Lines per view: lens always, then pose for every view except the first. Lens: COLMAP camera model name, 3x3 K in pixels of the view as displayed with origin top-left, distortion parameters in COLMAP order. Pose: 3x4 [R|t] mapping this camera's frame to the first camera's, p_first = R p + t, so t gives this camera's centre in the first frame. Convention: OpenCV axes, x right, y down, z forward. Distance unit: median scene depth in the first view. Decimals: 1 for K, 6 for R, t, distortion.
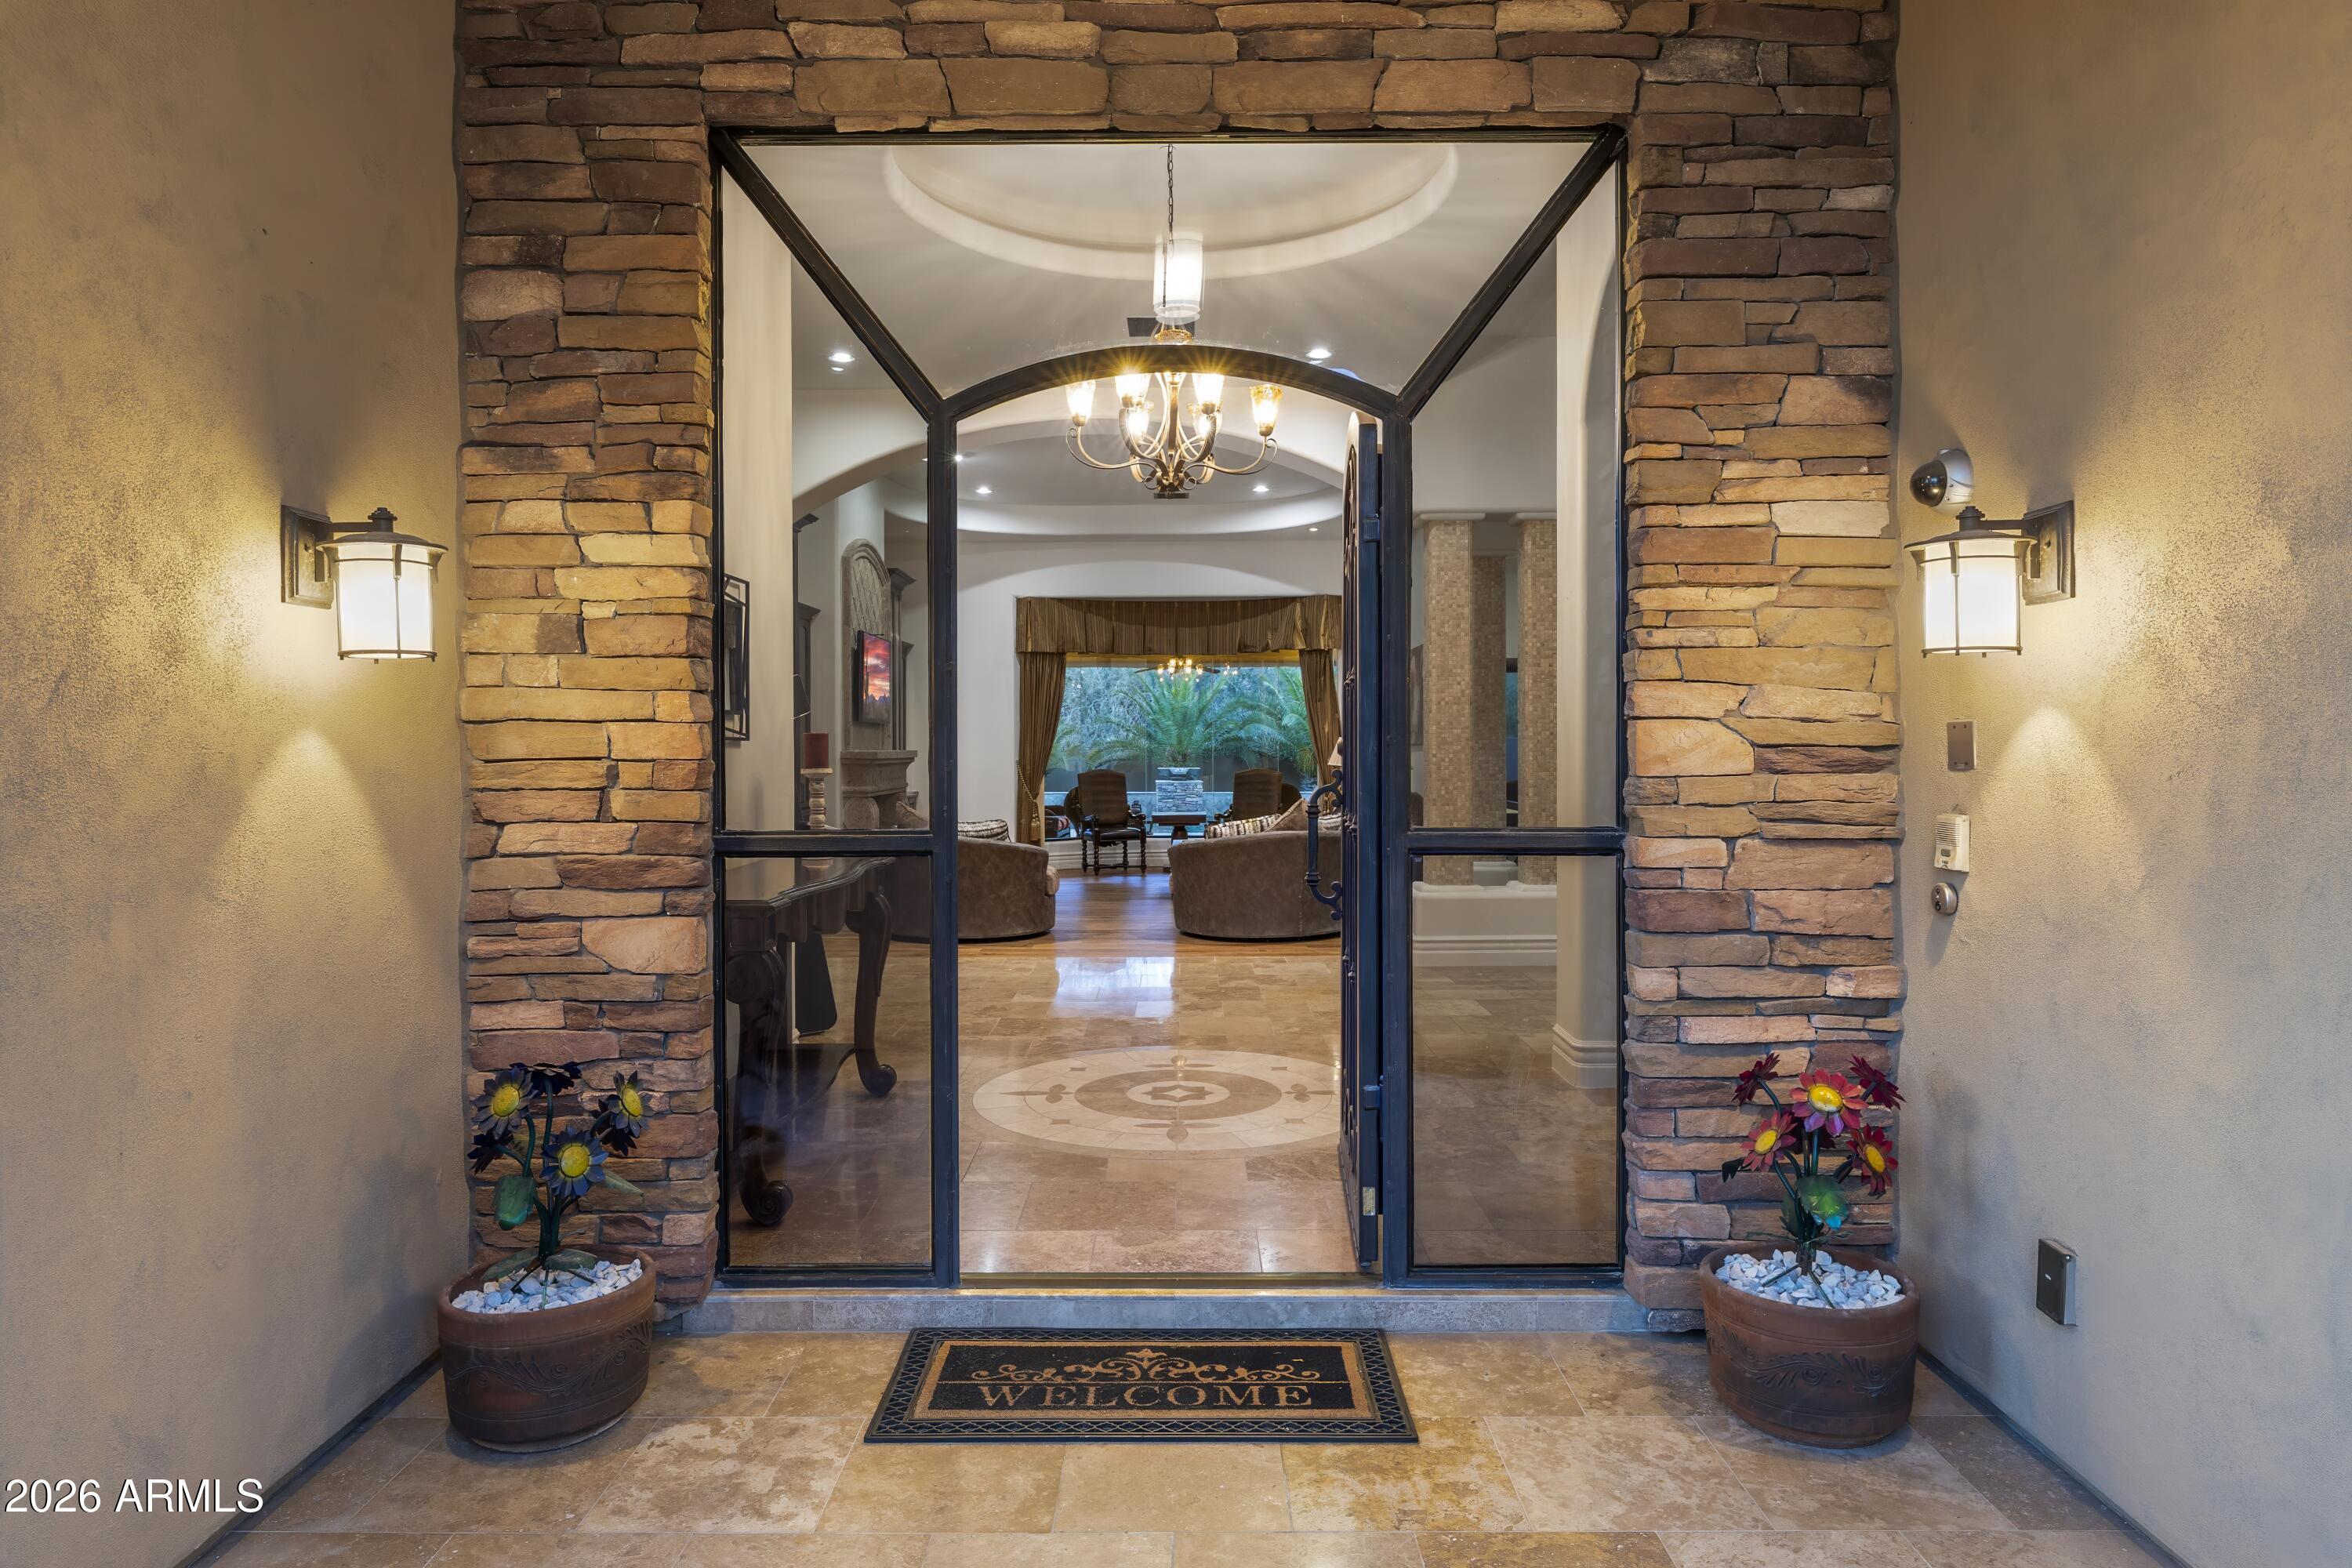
lens RADIAL K [[1493.4, 0, 1172.9], [0, 1493.4, 779.6], [0, 0, 1]] dist [-0.001013, 0.000024]
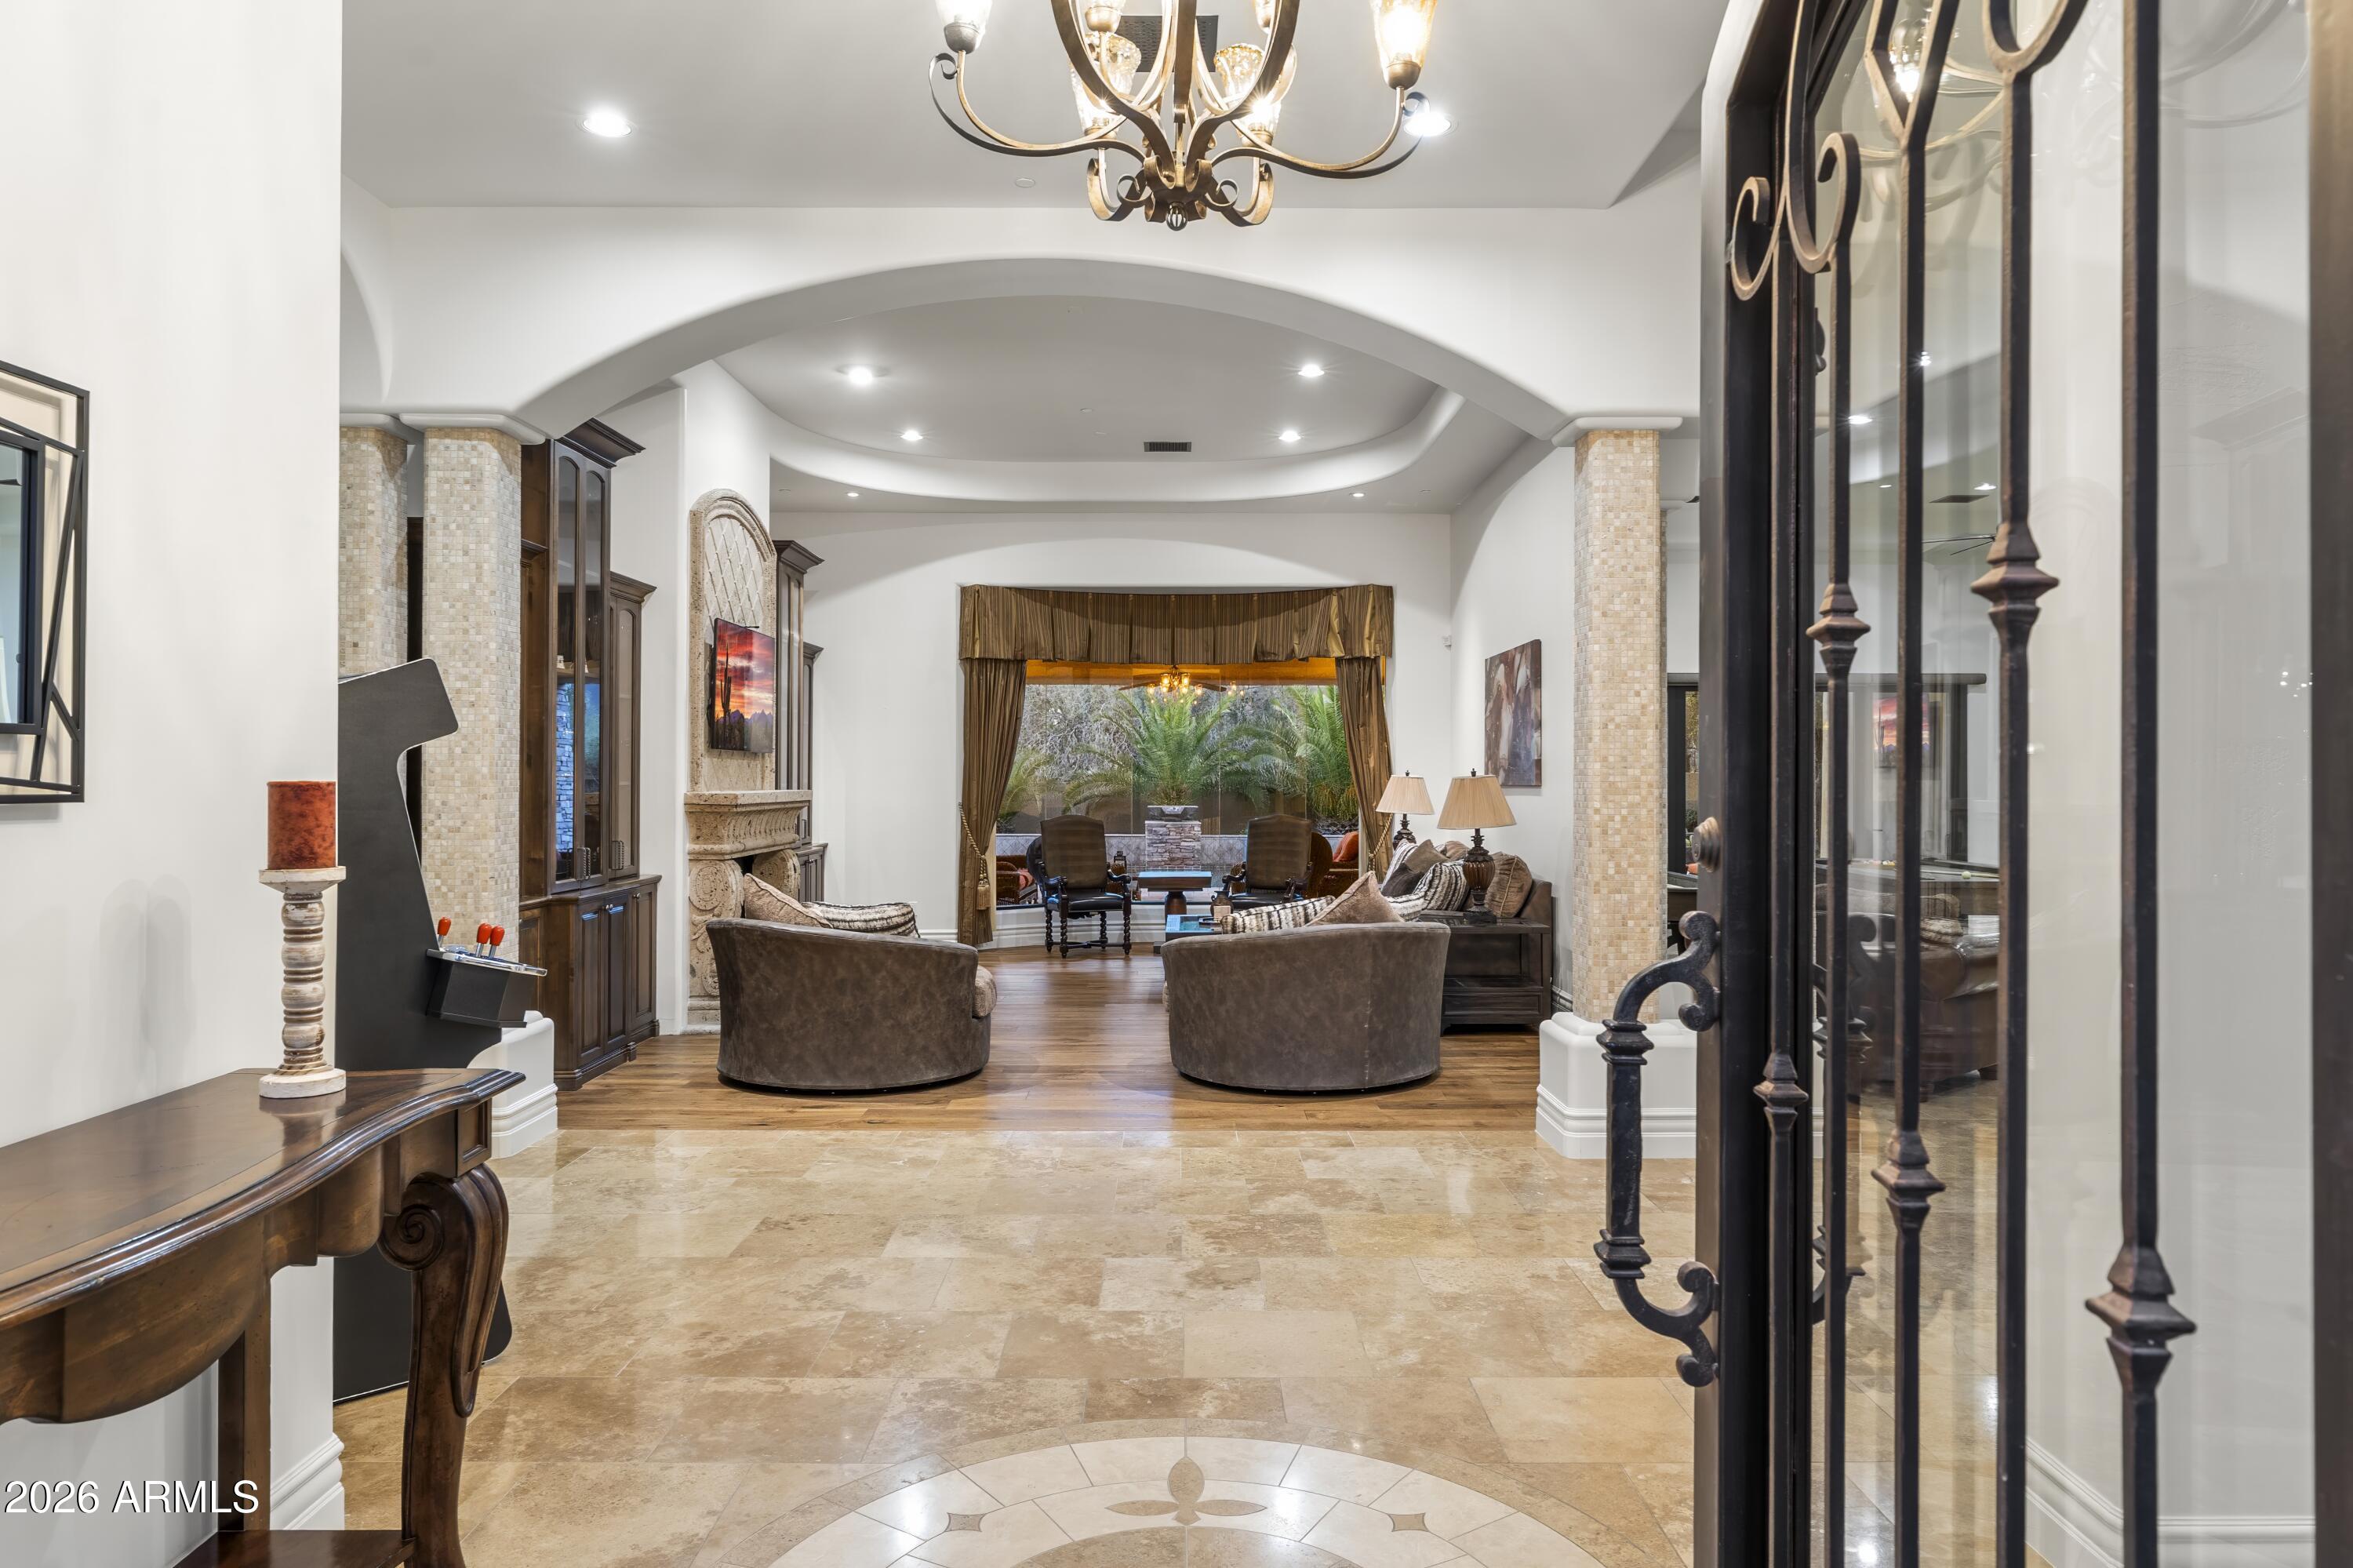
lens RADIAL K [[1558.6, 0, 1182.1], [0, 1558.6, 782.4], [0, 0, 1]] dist [-0.000792, -0.000696]
pose [[0.999914, 0.005718, 0.011842, -0.001866], [-0.005498, 0.999813, -0.018526, -0.009161], [-0.011946, 0.018459, 0.999758, 0.216184]]
